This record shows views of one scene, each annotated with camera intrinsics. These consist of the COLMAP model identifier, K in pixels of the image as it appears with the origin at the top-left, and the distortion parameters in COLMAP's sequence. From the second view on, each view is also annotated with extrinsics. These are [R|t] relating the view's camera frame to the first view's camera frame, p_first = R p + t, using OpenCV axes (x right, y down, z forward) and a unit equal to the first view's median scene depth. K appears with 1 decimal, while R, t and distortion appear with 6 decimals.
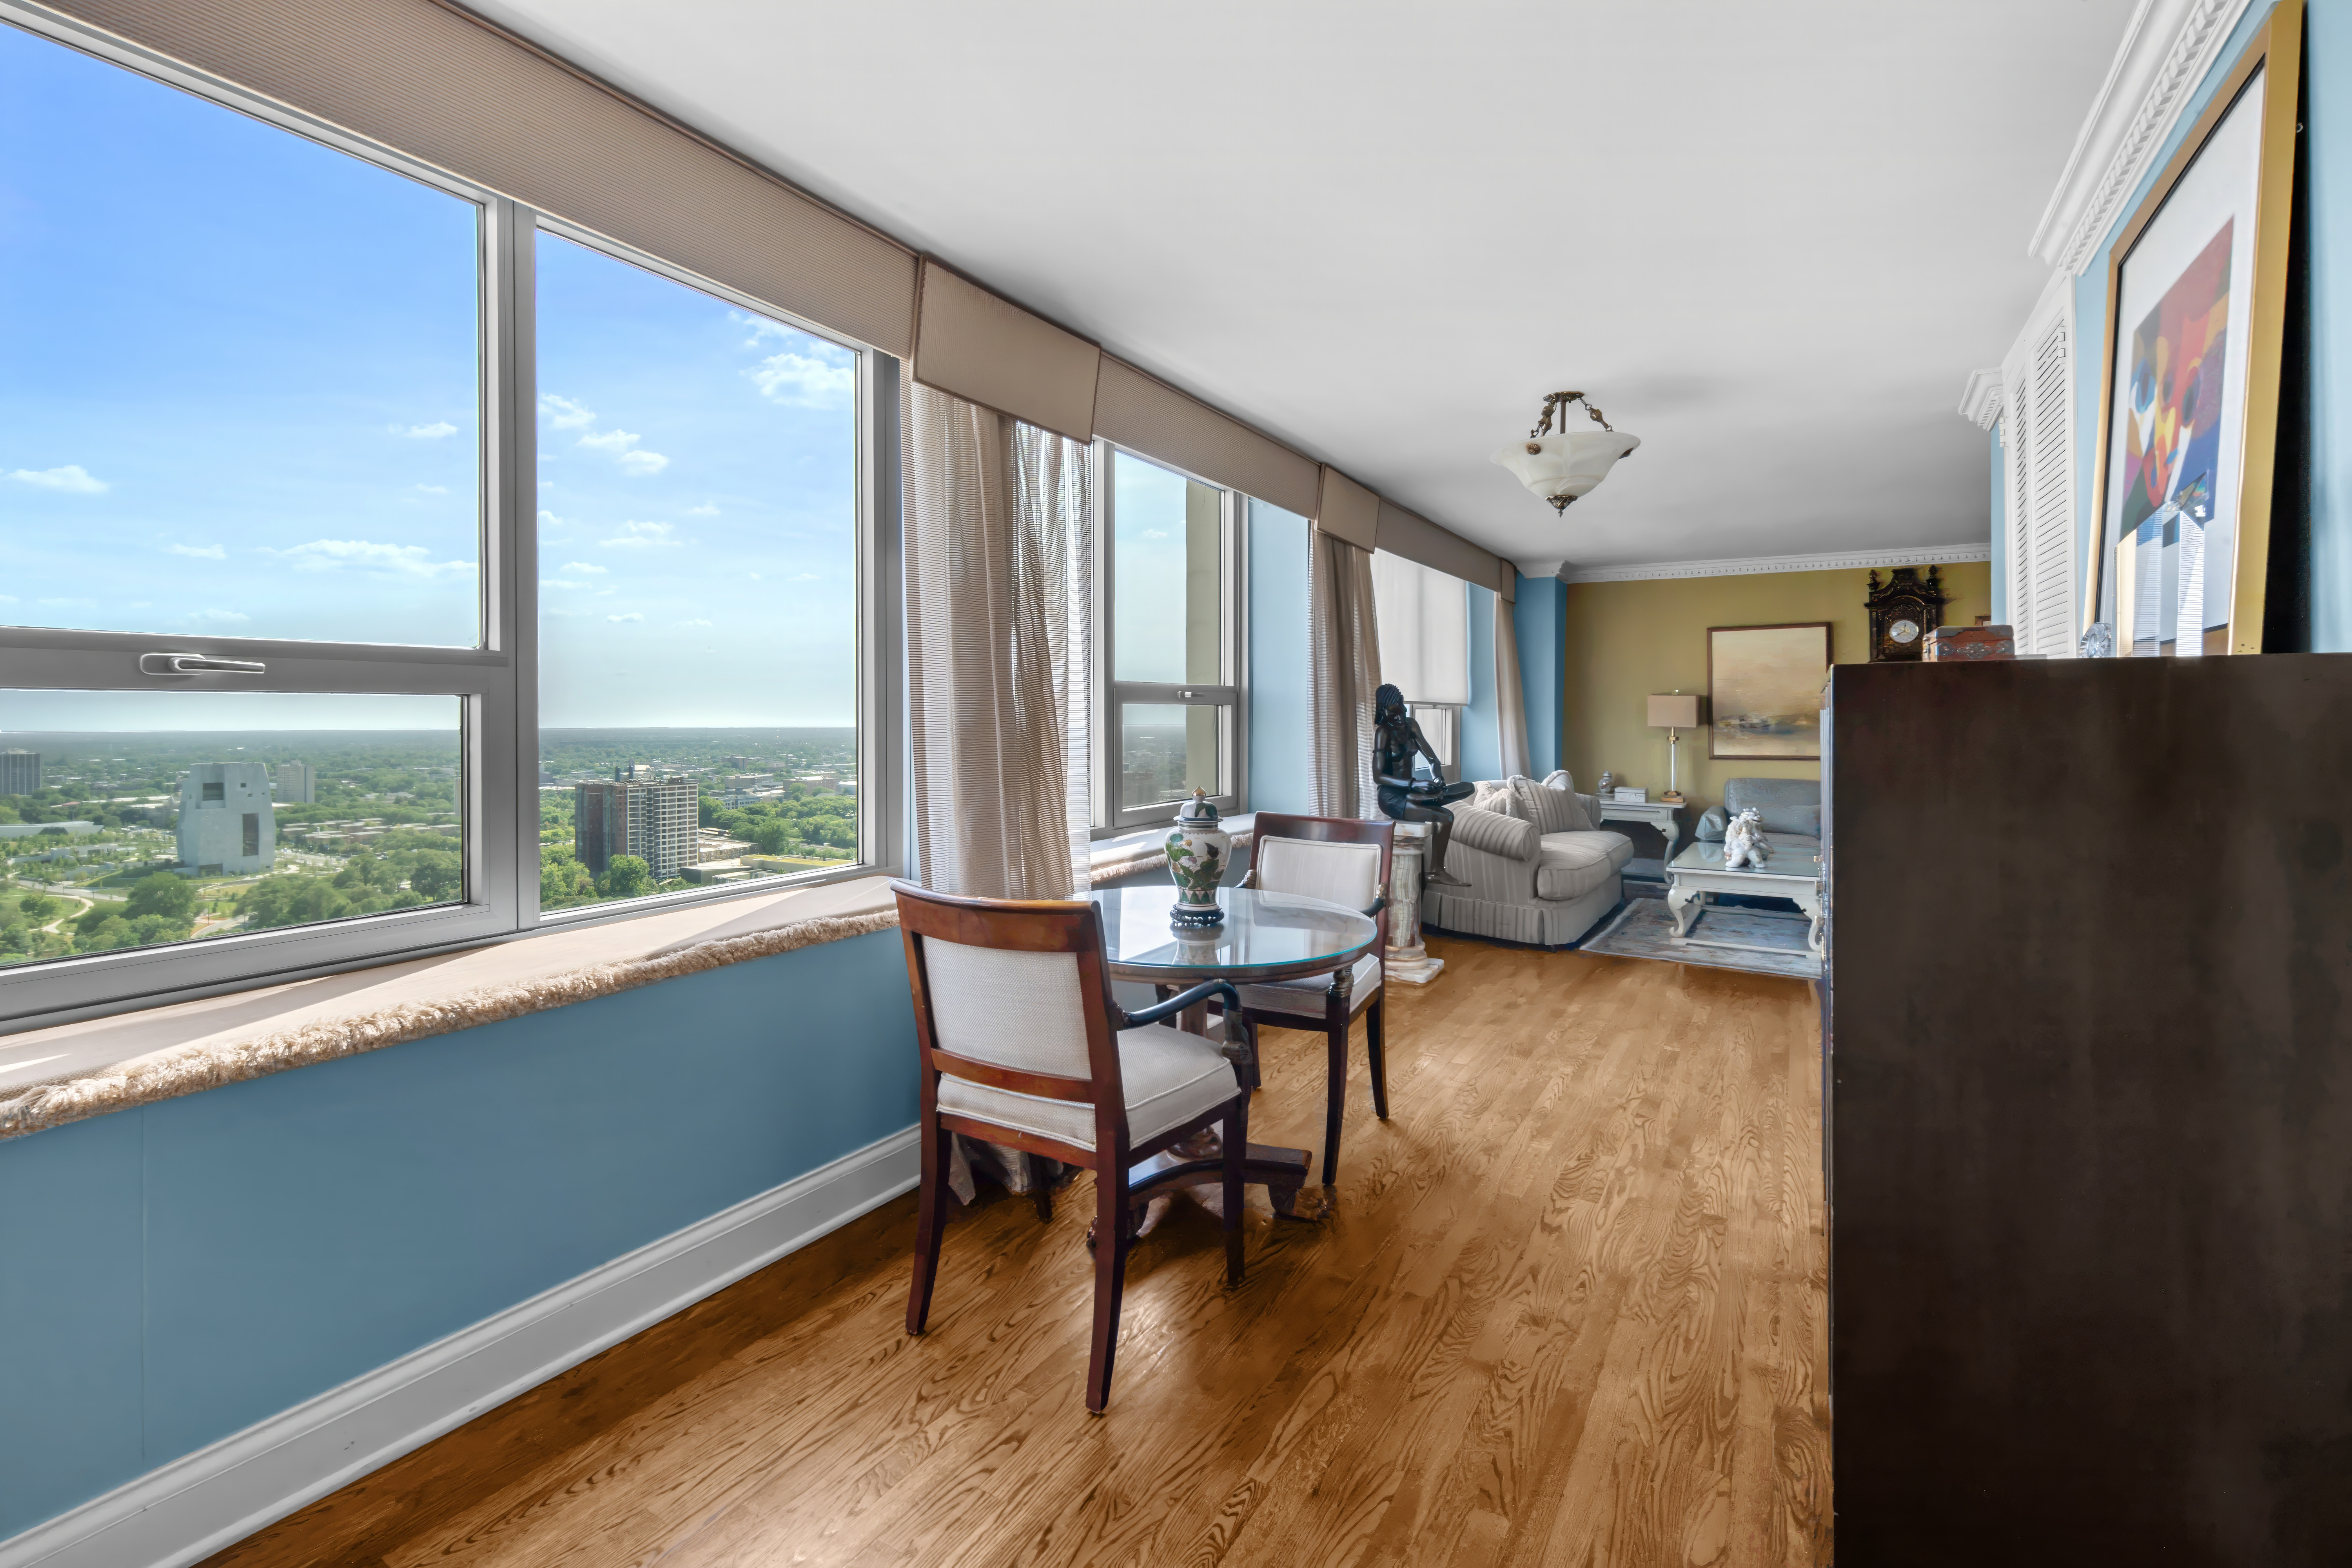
lens RADIAL K [[1026.0, 0, 1163.3], [0, 1026.0, 739.6], [0, 0, 1]] dist [0.000730, 0.000117]
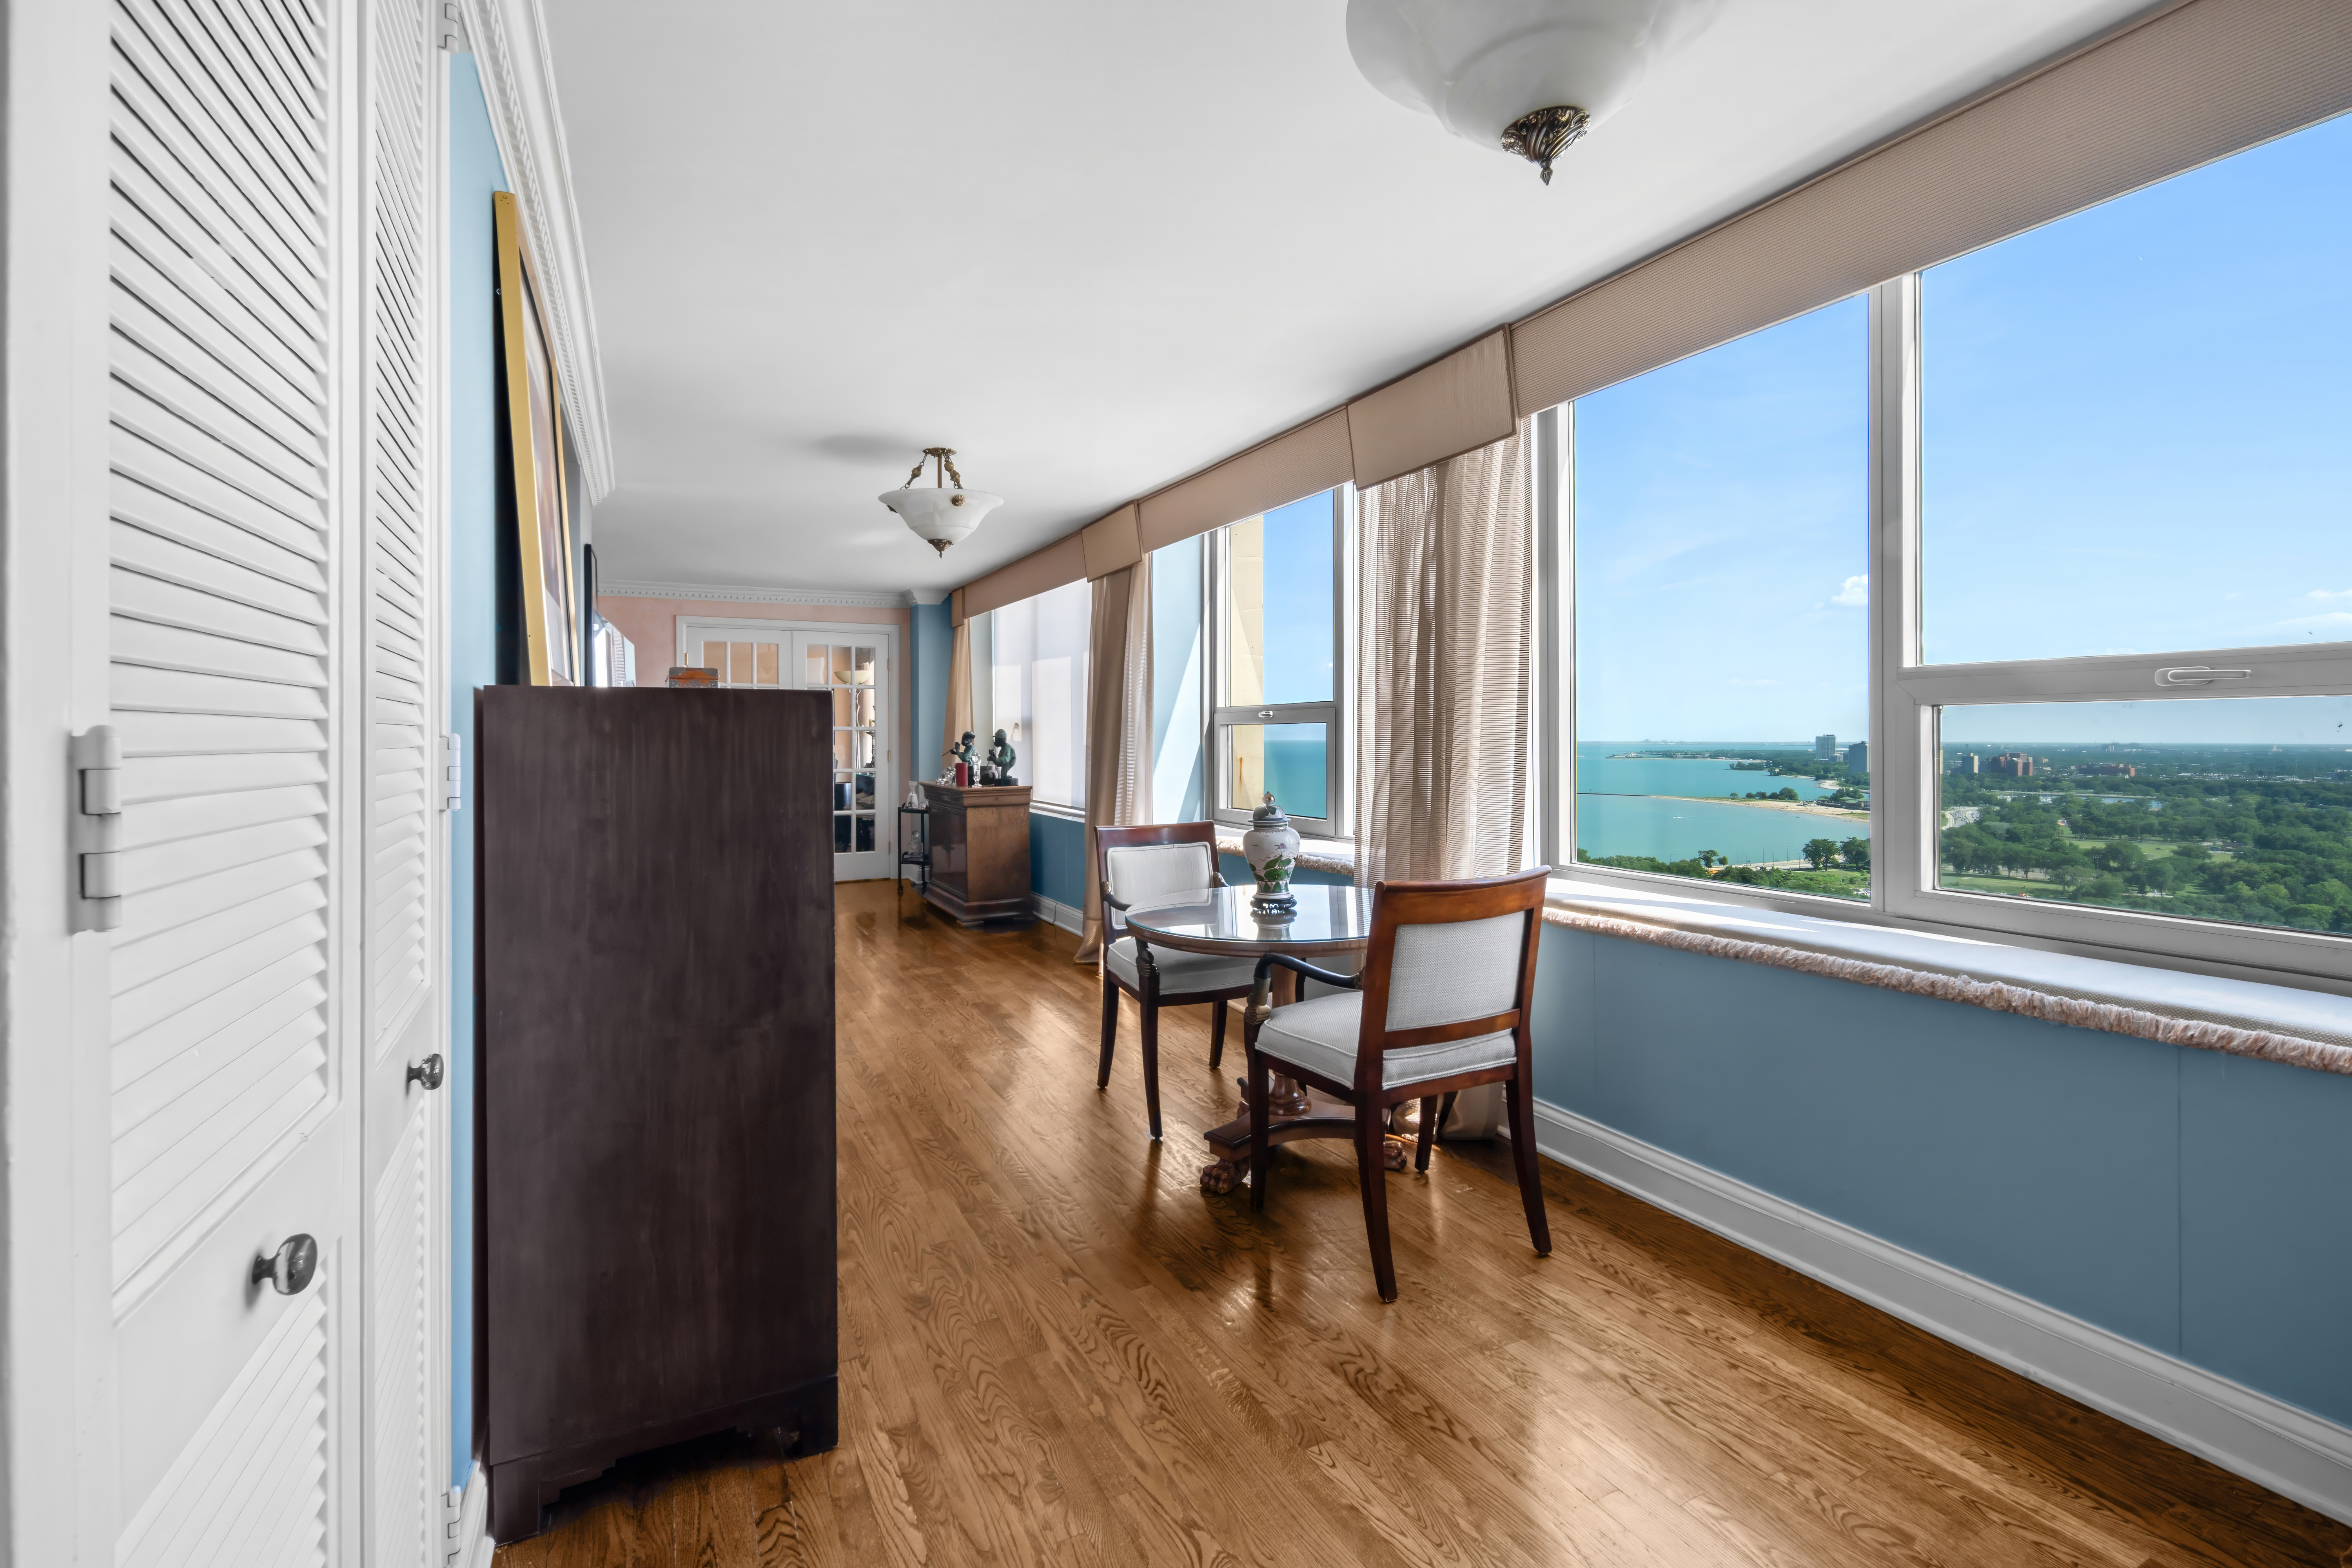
lens RADIAL K [[1026.0, 0, 1163.3], [0, 1026.0, 739.6], [0, 0, 1]] dist [0.000730, 0.000117]
pose [[-0.530130, 0.004796, -0.847903, 1.004646], [-0.008900, 0.999897, 0.011221, -0.023016], [0.847870, 0.013495, -0.530032, 1.396829]]
